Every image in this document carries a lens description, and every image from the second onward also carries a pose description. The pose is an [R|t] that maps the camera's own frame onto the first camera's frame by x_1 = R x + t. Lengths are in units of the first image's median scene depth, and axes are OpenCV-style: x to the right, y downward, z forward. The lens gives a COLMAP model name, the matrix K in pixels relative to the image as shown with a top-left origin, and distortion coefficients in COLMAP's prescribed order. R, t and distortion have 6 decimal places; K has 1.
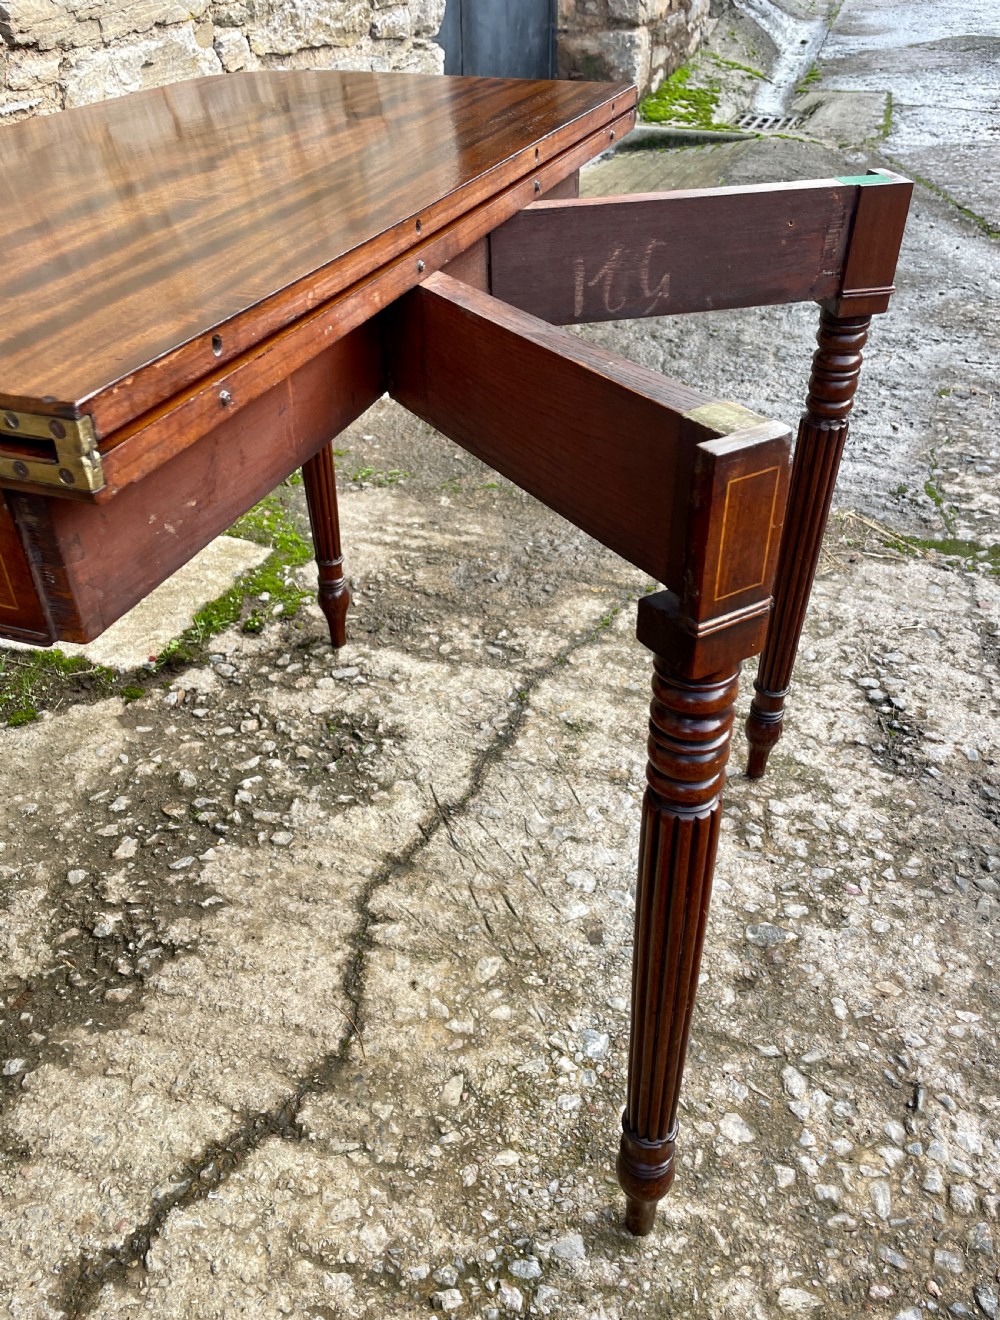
lens RADIAL K [[1080.4, 0, 509.9], [0, 1080.4, 679.1], [0, 0, 1]] dist [0.089090, -0.099839]
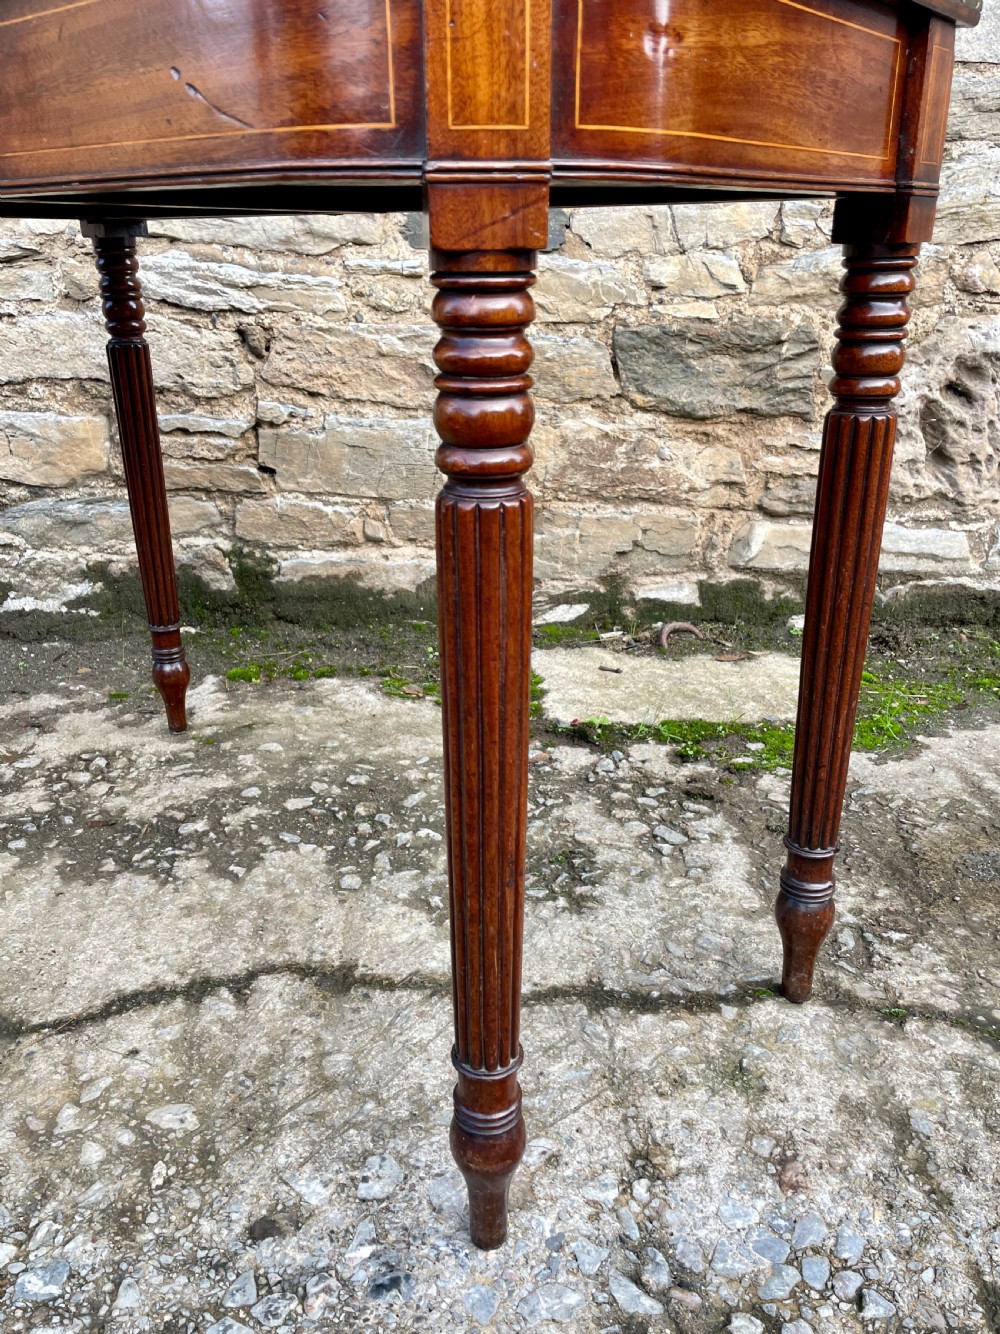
lens RADIAL K [[1078.5, 0, 491.6], [0, 1078.5, 669.8], [0, 0, 1]] dist [0.078339, -0.097370]
pose [[0.366116, 0.348888, -0.862691, 0.475112], [-0.550033, 0.828915, 0.101801, -0.127916], [0.750615, 0.437238, 0.495379, 0.593727]]
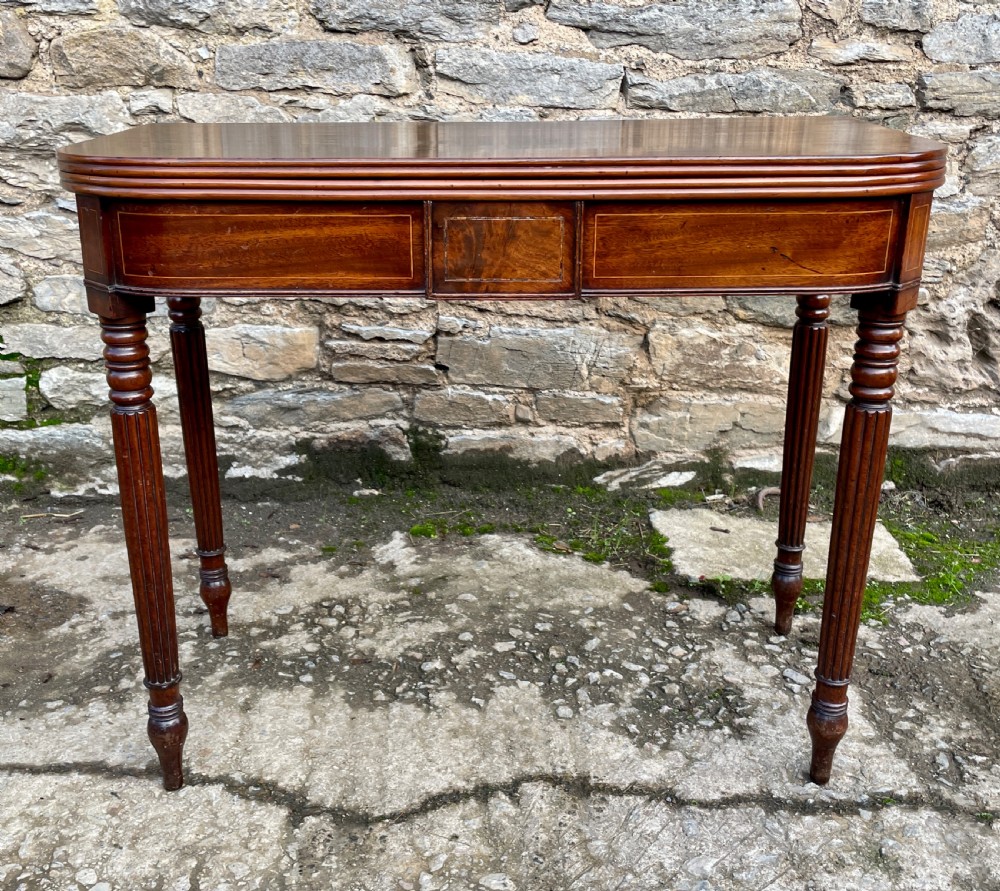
lens RADIAL K [[1080.7, 0, 479.2], [0, 1080.7, 407.5], [0, 0, 1]] dist [0.045009, 0.000000]
pose [[0.352996, 0.309176, -0.883065, 0.632828], [-0.552618, 0.830501, 0.069869, -0.139264], [0.754988, 0.463334, 0.464020, 0.271088]]
